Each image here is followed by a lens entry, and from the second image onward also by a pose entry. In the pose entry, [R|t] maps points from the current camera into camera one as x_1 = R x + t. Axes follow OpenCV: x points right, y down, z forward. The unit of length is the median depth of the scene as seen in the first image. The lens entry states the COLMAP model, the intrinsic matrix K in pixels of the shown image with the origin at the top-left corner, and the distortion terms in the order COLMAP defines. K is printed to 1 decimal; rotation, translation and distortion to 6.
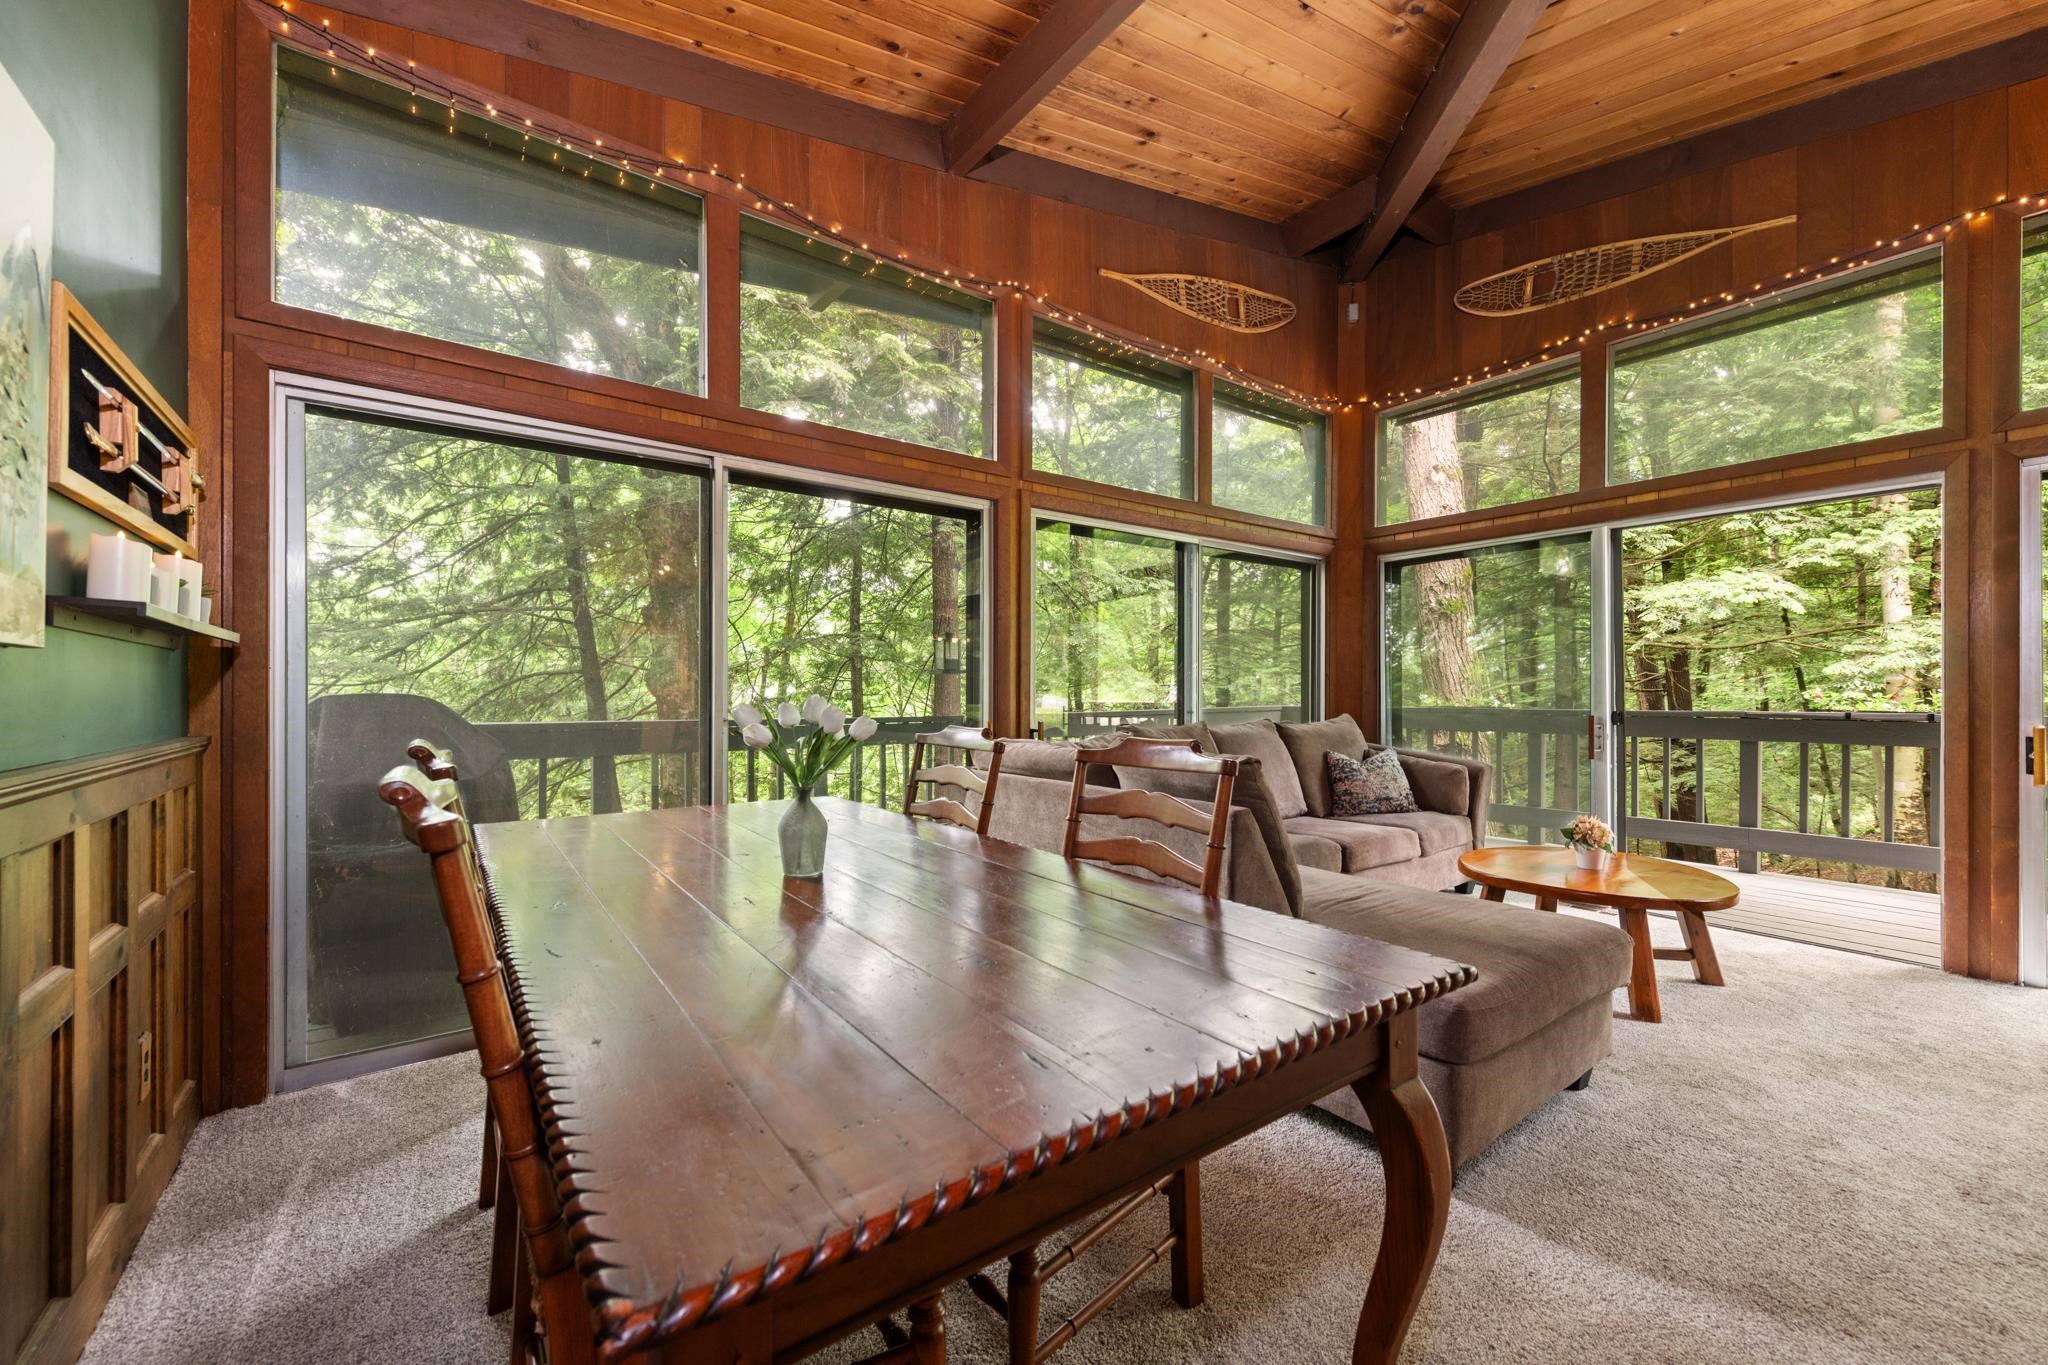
lens RADIAL K [[820.0, 0, 1021.8], [0, 820.0, 693.6], [0, 0, 1]] dist [0.010903, -0.000915]
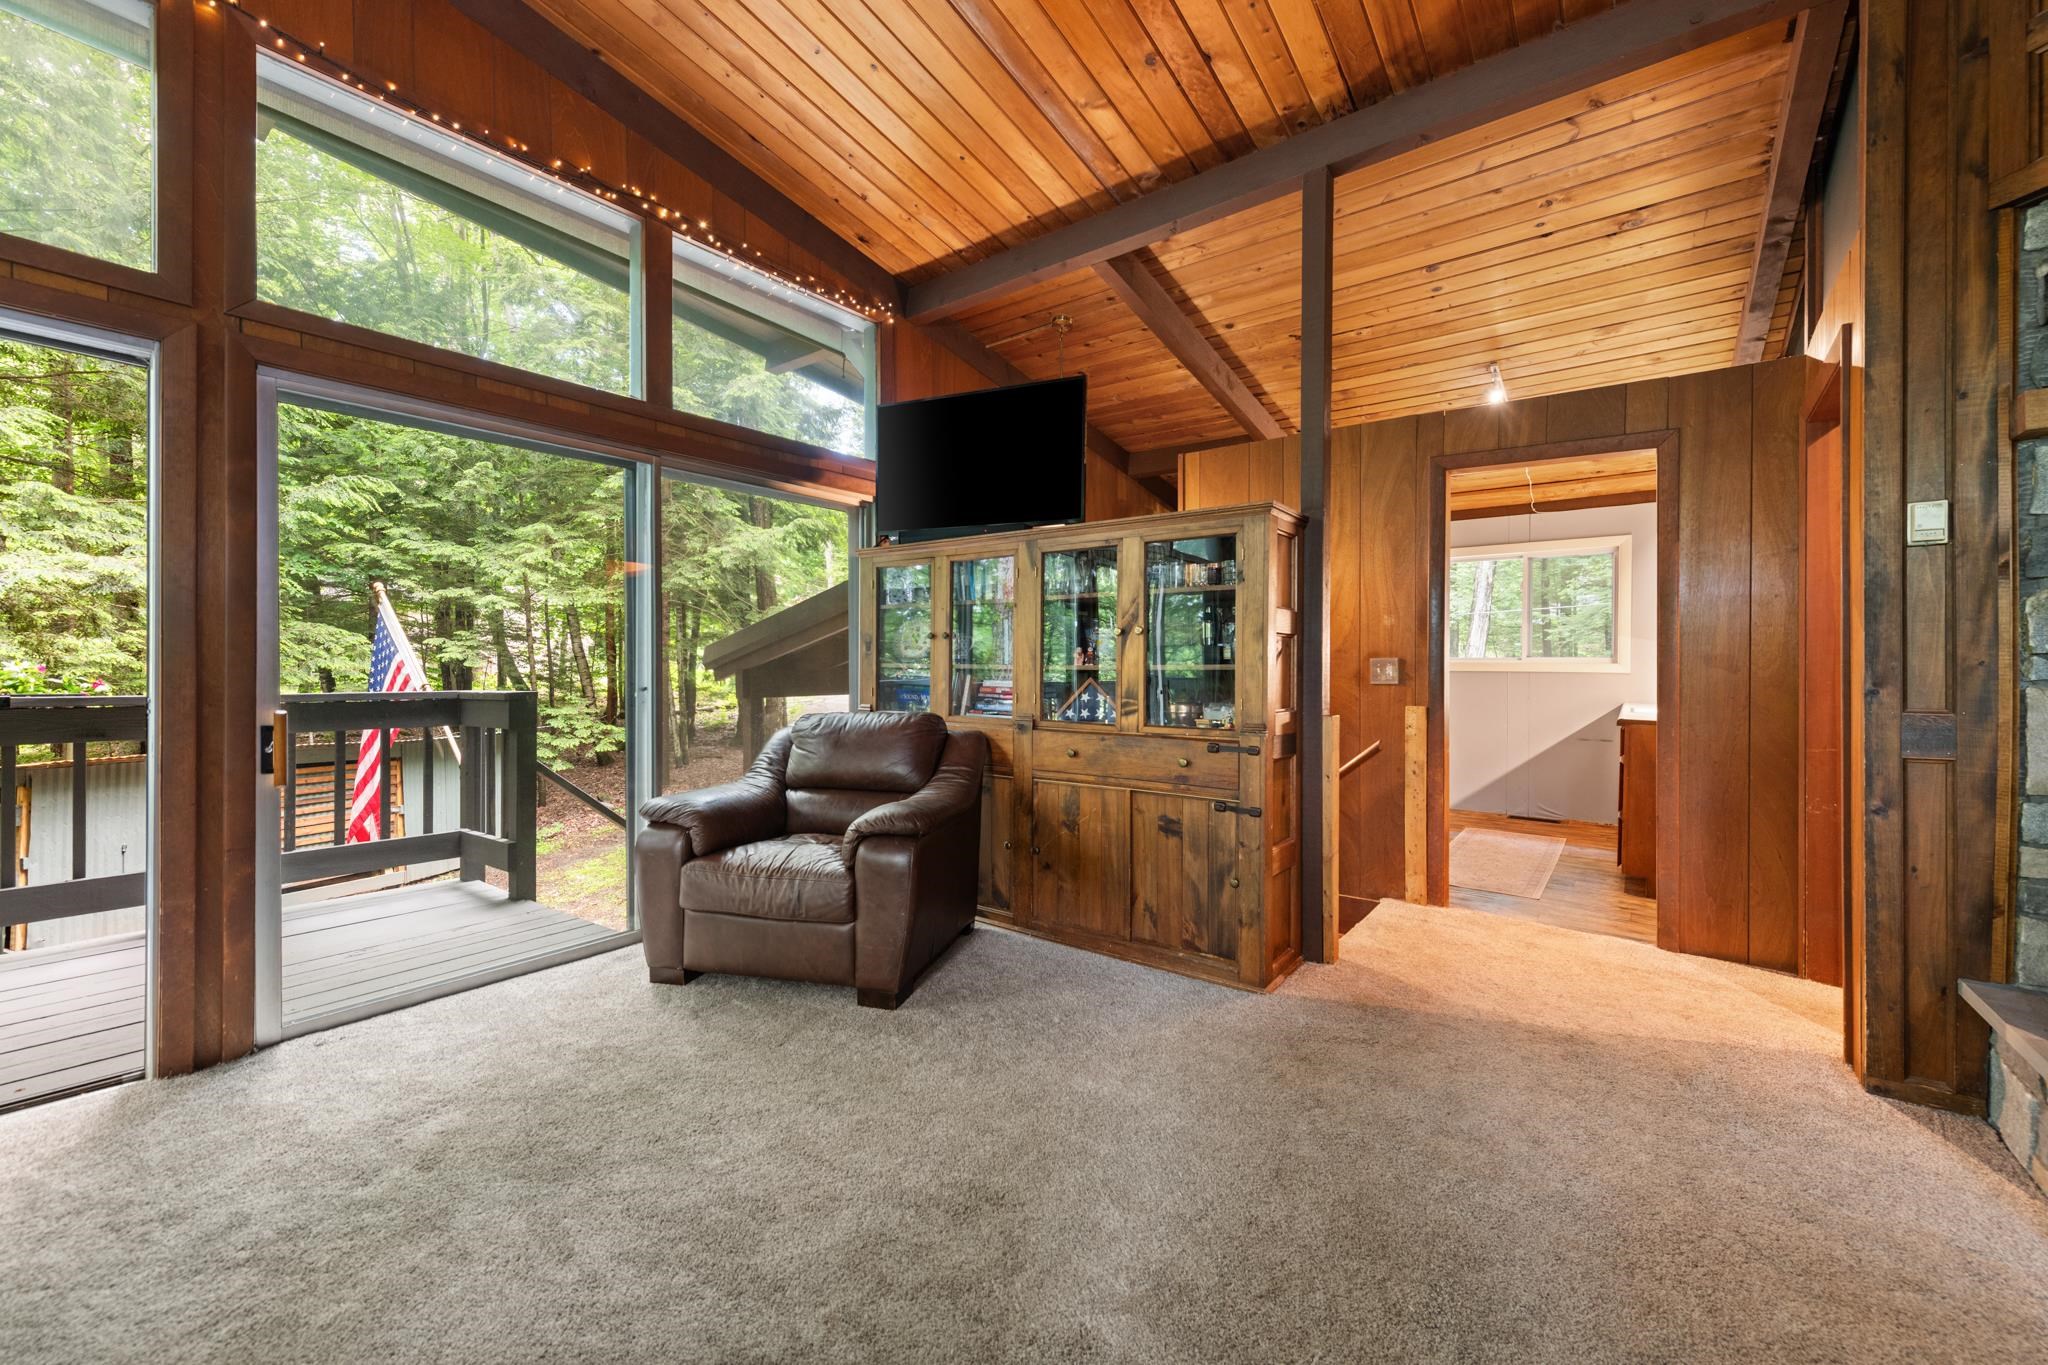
lens RADIAL K [[820.0, 0, 1022.5], [0, 820.0, 675.8], [0, 0, 1]] dist [0.010903, -0.000915]
pose [[-0.267500, -0.006367, 0.963537, 0.209237], [-0.003833, 0.999977, 0.005543, -0.001437], [-0.963550, -0.002211, -0.267518, 0.393577]]
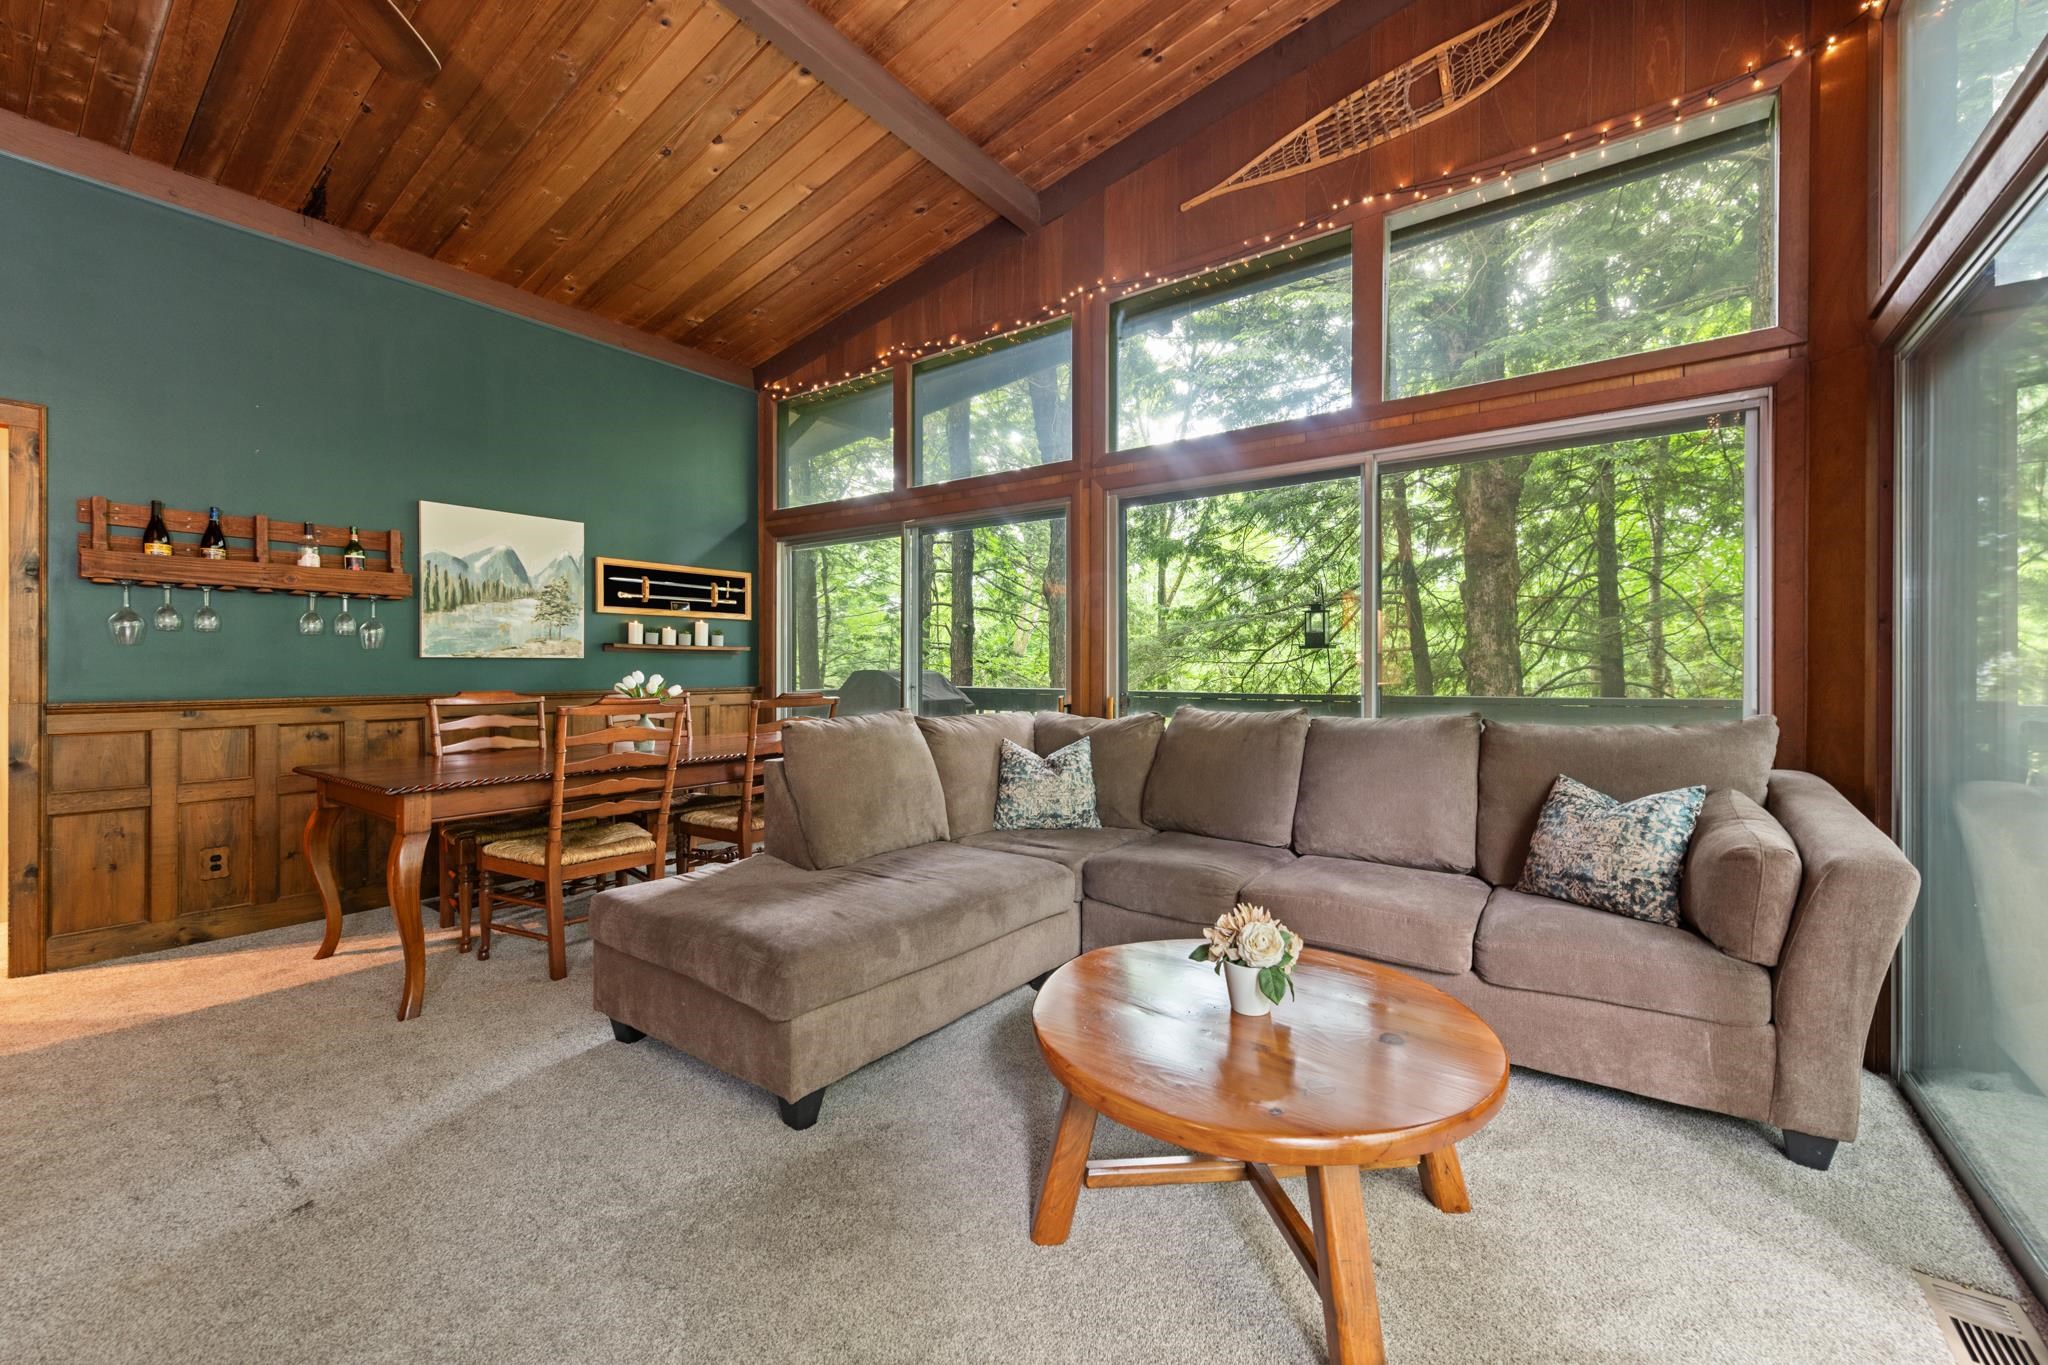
lens RADIAL K [[820.0, 0, 1011.4], [0, 820.0, 669.9], [0, 0, 1]] dist [0.010903, -0.000915]
pose [[0.271418, 0.003259, -0.962456, 0.883577], [-0.001286, 0.999995, 0.003024, -0.003089], [0.962461, 0.000417, 0.271420, 0.543477]]
